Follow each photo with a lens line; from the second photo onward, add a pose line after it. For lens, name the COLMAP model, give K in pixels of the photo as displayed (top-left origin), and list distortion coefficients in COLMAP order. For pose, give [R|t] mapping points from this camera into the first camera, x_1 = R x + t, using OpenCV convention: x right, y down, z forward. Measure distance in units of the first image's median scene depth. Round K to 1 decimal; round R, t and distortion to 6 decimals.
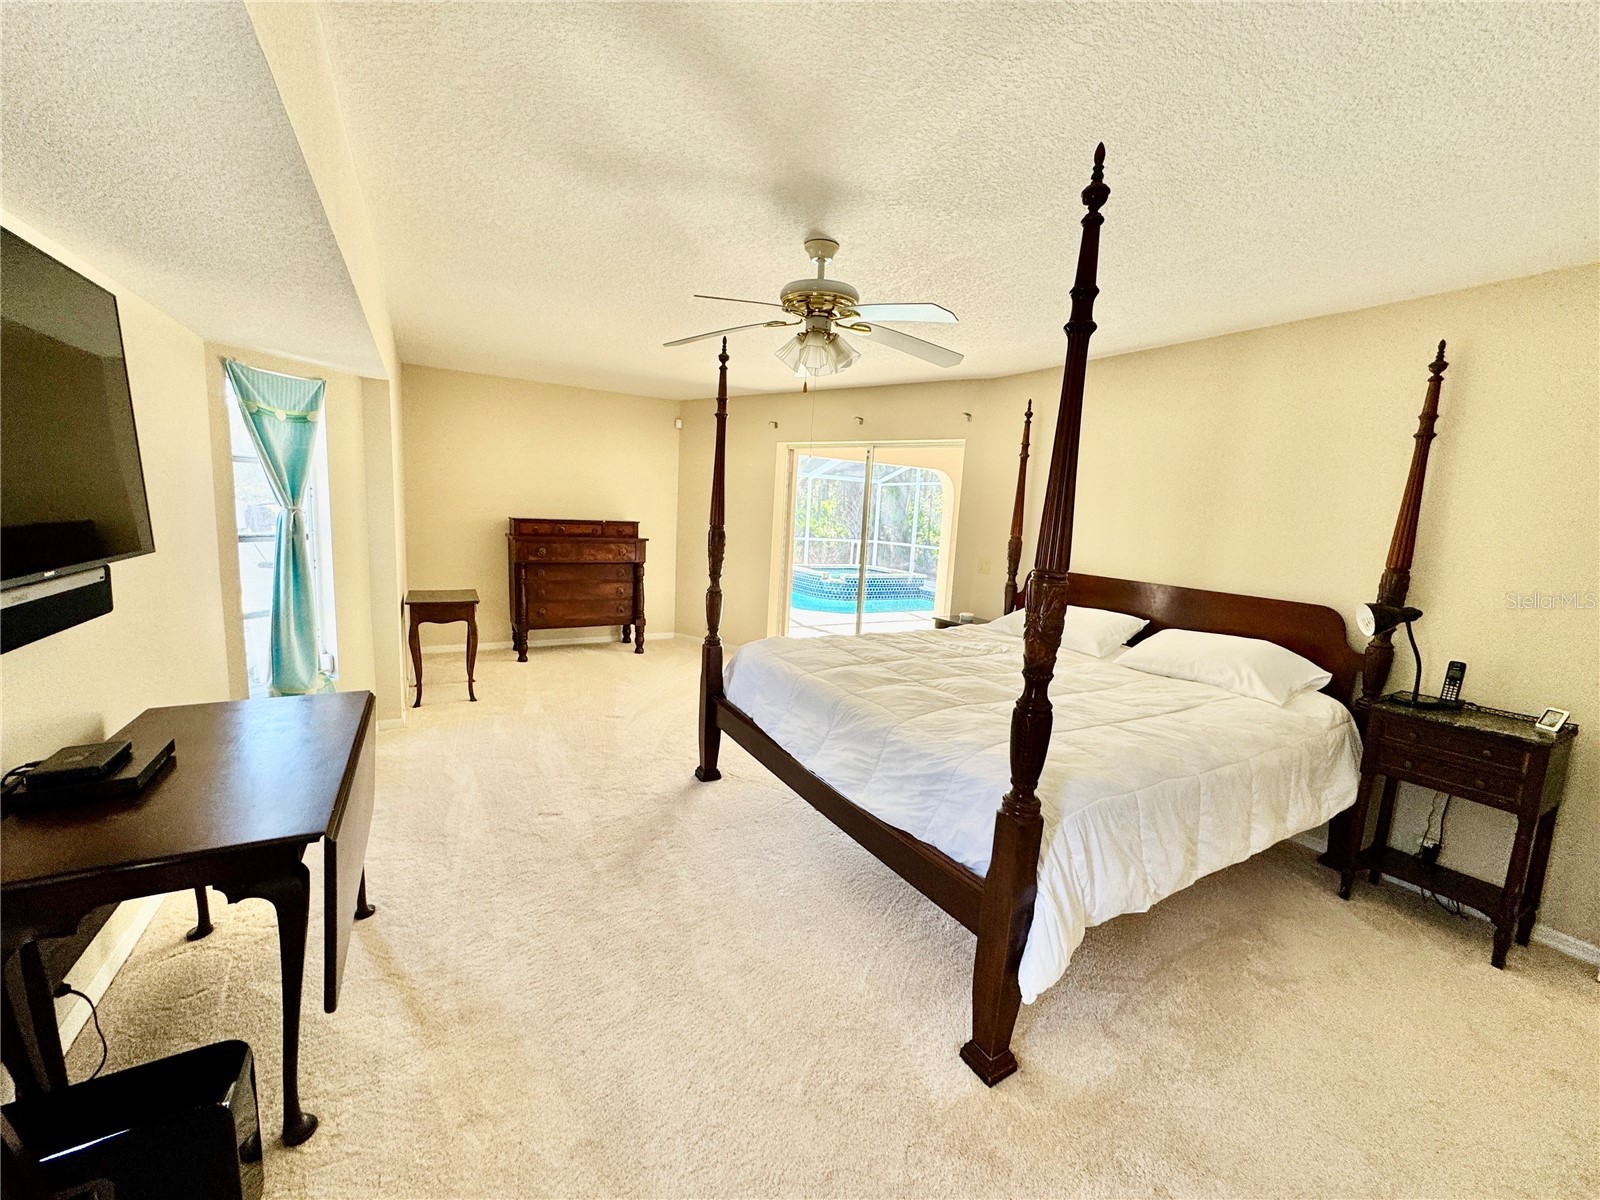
lens RADIAL K [[635.3, 0, 800.0], [0, 635.3, 600.0], [0, 0, 1]] dist [-0.005240, -0.000437]
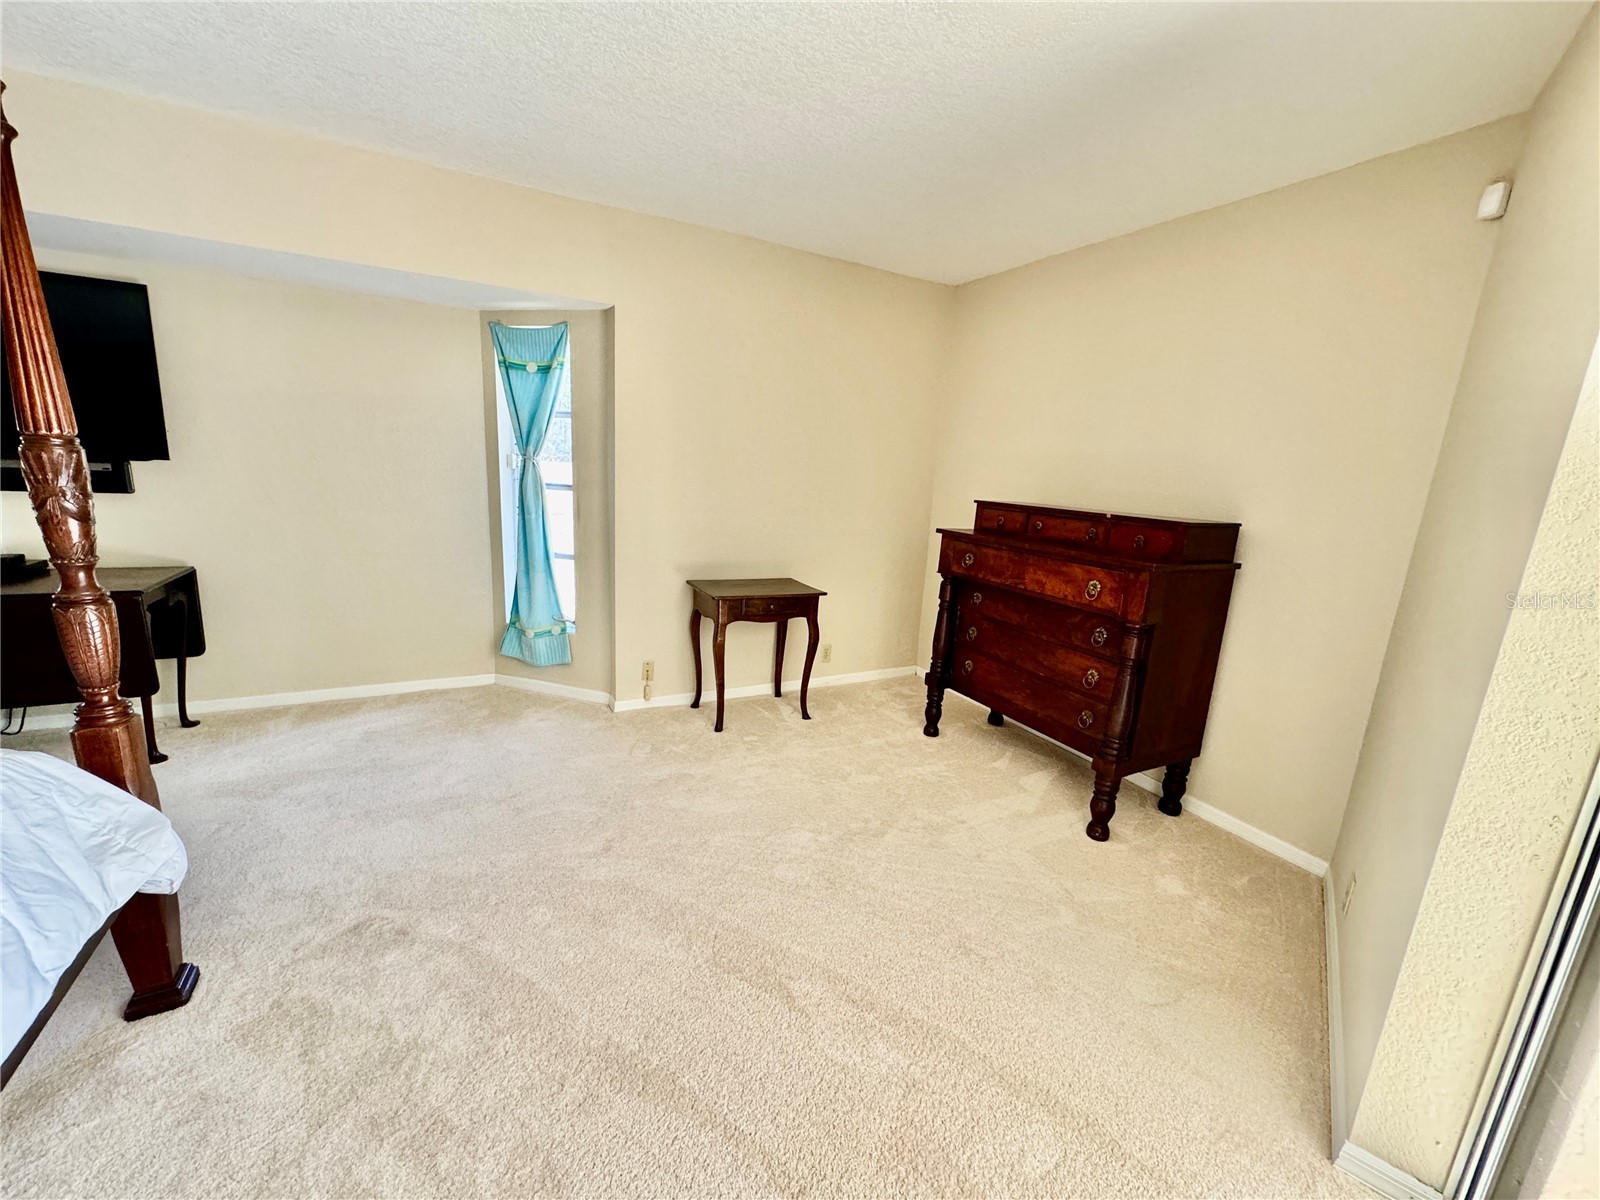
lens RADIAL K [[647.4, 0, 792.5], [0, 647.4, 596.1], [0, 0, 1]] dist [-0.003266, 0.002023]
pose [[-0.037231, 0.153303, -0.987478, 0.267676], [-0.202516, 0.966501, 0.157682, -0.171211], [0.978571, 0.205850, -0.004937, 1.423167]]
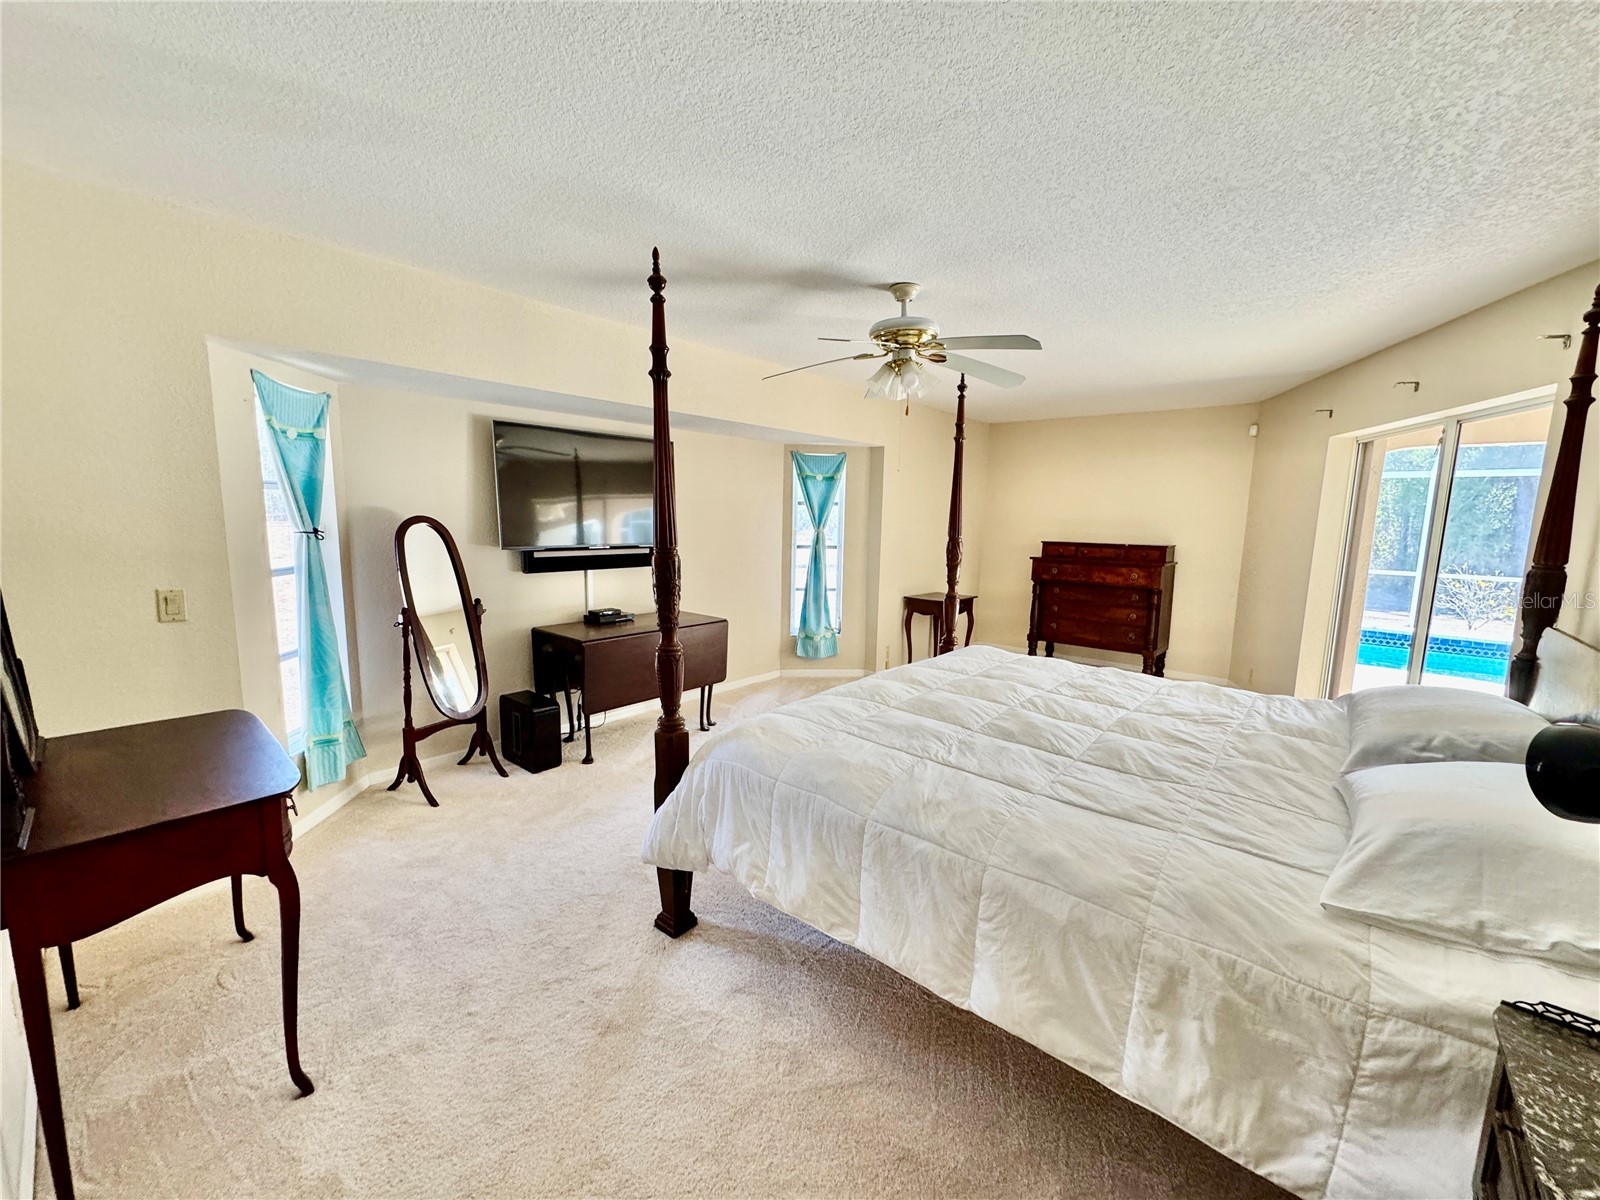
lens RADIAL K [[635.3, 0, 800.0], [0, 635.3, 600.0], [0, 0, 1]] dist [-0.005240, -0.000437]
pose [[0.327164, 0.080967, -0.941492, 0.811974], [-0.138027, 0.989731, 0.037152, -0.011379], [0.934833, 0.117797, 0.334980, 0.372729]]
